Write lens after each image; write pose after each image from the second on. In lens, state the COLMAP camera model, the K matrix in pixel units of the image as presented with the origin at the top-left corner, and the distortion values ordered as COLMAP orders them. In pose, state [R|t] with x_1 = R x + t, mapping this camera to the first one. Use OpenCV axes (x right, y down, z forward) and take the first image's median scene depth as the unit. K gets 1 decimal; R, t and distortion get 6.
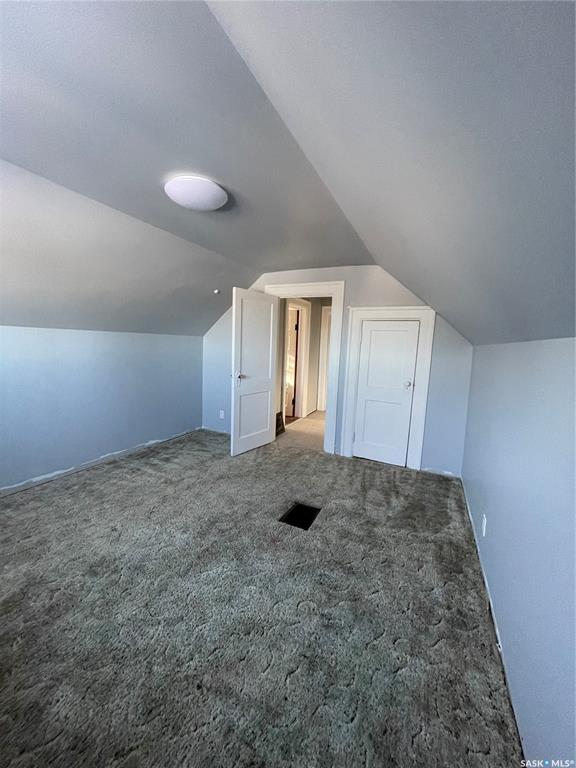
lens RADIAL K [[310.1, 0, 285.0], [0, 310.1, 383.4], [0, 0, 1]] dist [-0.002248, -0.000057]
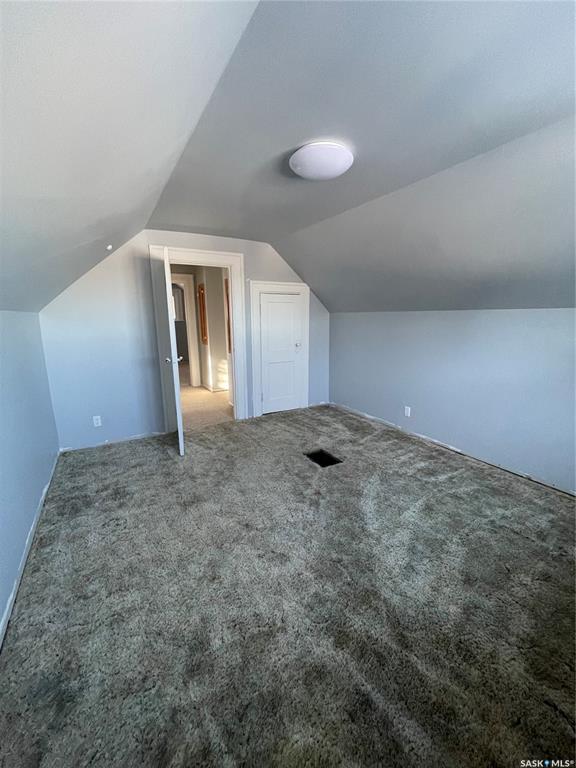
lens RADIAL K [[310.1, 0, 285.2], [0, 310.1, 382.5], [0, 0, 1]] dist [-0.002248, -0.000057]
pose [[0.562257, -0.215642, 0.798352, -0.724792], [0.132654, 0.976420, 0.170315, -0.073349], [-0.816254, 0.010144, 0.577604, 0.314621]]
